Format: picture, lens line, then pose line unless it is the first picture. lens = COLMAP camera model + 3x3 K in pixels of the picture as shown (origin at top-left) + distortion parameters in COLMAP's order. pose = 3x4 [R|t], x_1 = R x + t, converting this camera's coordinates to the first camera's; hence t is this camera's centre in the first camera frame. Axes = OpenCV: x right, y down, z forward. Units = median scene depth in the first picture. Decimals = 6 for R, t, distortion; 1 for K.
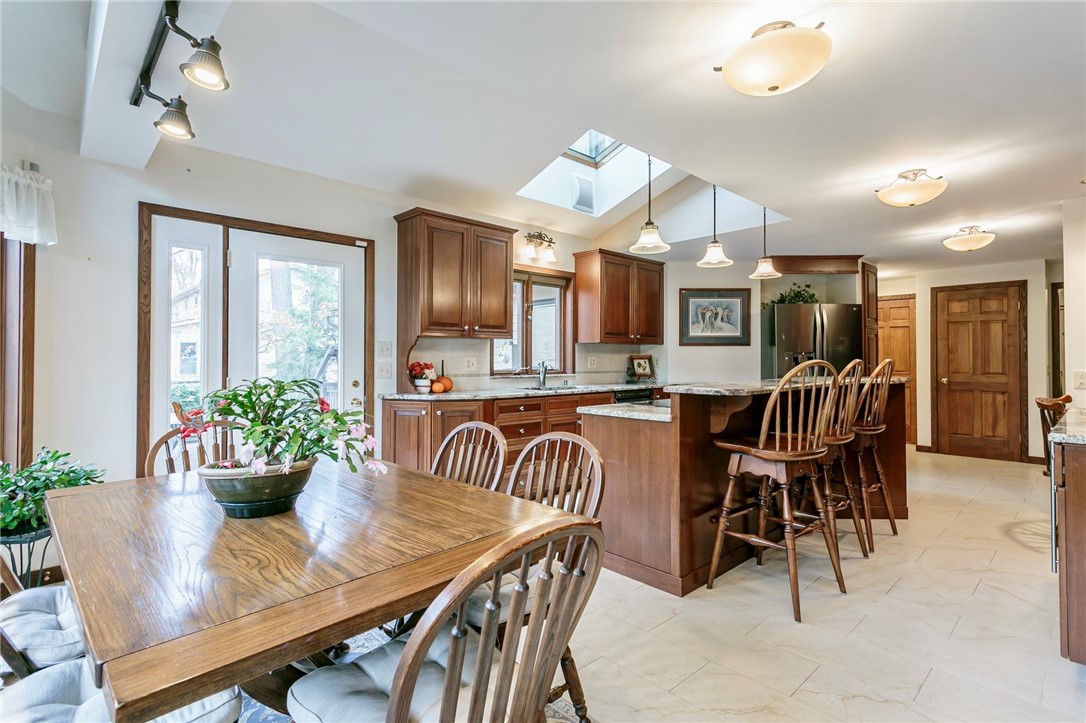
lens RADIAL K [[526.2, 0, 543.5], [0, 526.2, 354.6], [0, 0, 1]] dist [0.005564, 0.000854]
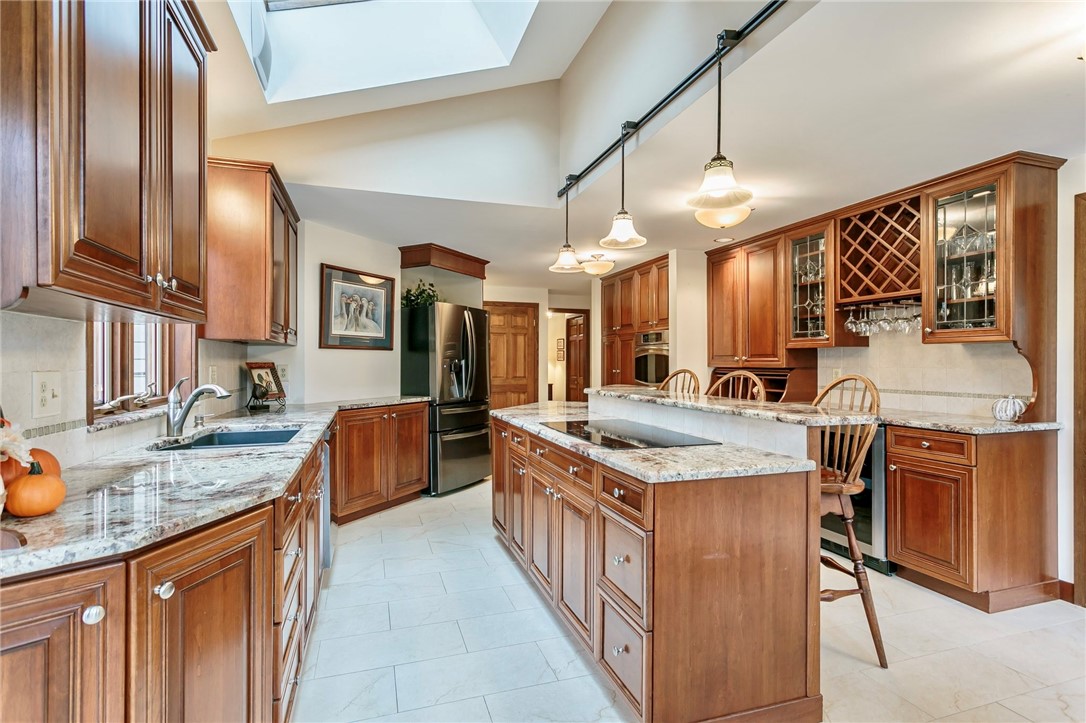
lens RADIAL K [[521.7, 0, 541.7], [0, 521.7, 362.9], [0, 0, 1]] dist [0.004822, 0.001549]
pose [[0.429920, -0.001941, 0.902865, -0.223975], [-0.006870, 0.999962, 0.005421, -0.003683], [-0.902841, -0.008533, 0.429890, 0.455493]]
